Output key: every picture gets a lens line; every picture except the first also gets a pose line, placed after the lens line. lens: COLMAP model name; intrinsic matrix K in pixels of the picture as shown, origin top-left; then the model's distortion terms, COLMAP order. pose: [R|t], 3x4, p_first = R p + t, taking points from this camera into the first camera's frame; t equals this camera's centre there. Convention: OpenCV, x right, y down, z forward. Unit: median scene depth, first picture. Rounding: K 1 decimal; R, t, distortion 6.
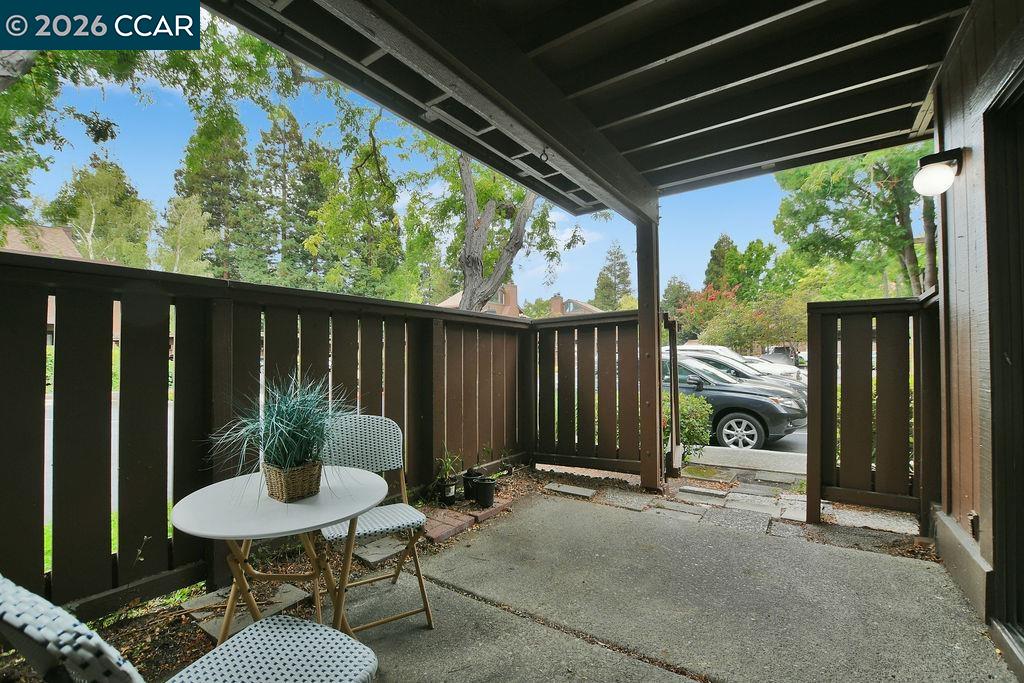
lens RADIAL K [[453.2, 0, 510.0], [0, 453.2, 344.6], [0, 0, 1]] dist [-0.038992, 0.007287]
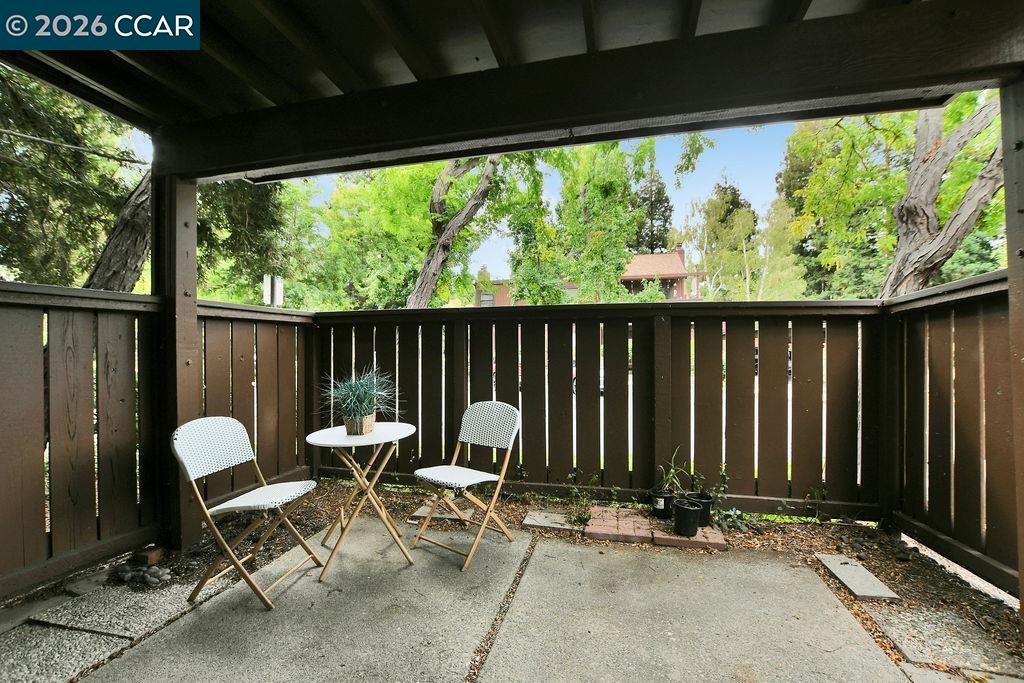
lens RADIAL K [[453.2, 0, 510.0], [0, 453.2, 344.6], [0, 0, 1]] dist [-0.038992, 0.007287]
pose [[0.330058, -0.003260, -0.943955, 0.657070], [0.021648, 0.999757, 0.004117, -0.006809], [0.943712, -0.021793, 0.330049, 0.440054]]
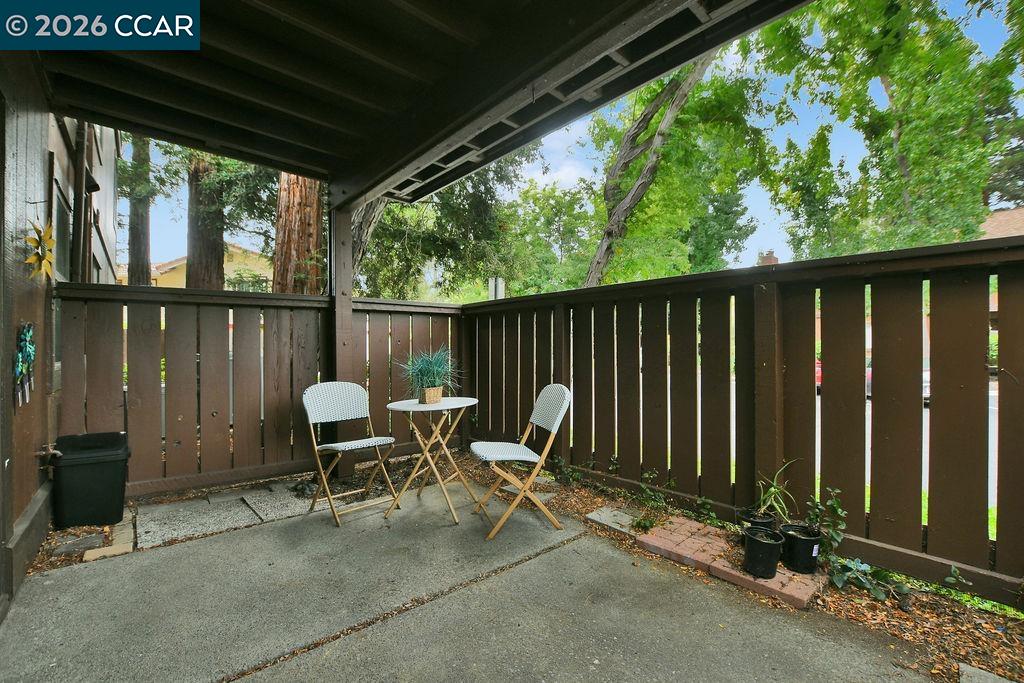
lens RADIAL K [[453.2, 0, 510.0], [0, 453.2, 344.6], [0, 0, 1]] dist [-0.038992, 0.007287]
pose [[-0.286847, -0.000189, -0.957976, 0.661132], [0.023833, 0.999689, -0.007334, 0.039950], [0.957680, -0.024935, -0.286754, 0.893585]]
